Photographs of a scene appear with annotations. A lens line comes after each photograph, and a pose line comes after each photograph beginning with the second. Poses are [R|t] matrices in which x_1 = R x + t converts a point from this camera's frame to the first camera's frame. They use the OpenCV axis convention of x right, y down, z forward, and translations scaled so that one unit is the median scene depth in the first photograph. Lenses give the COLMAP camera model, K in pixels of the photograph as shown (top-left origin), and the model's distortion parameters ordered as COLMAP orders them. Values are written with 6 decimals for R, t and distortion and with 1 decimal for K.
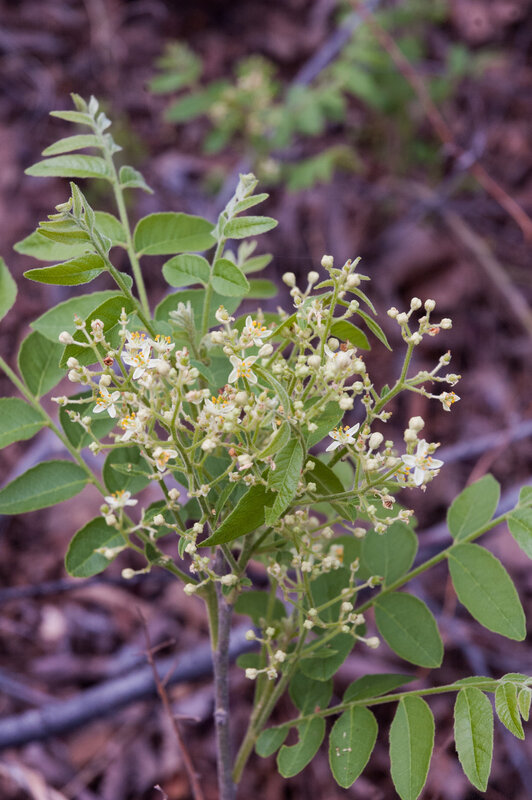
lens RADIAL K [[2396.8, 0, 266.4], [0, 2396.8, 399.9], [0, 0, 1]] dist [-0.091329, 0.000000]
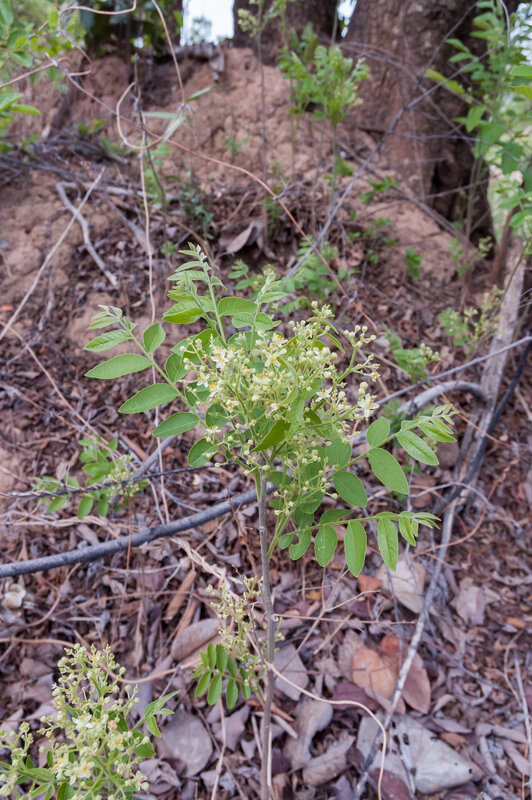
lens RADIAL K [[618.9, 0, 264.1], [0, 618.9, 400.4], [0, 0, 1]] dist [0.005510, 0.001400]
pose [[0.999838, -0.017496, -0.004120, -0.014145], [0.017416, 0.999674, -0.018676, 0.027865], [0.004446, 0.018602, 0.999817, 0.476479]]
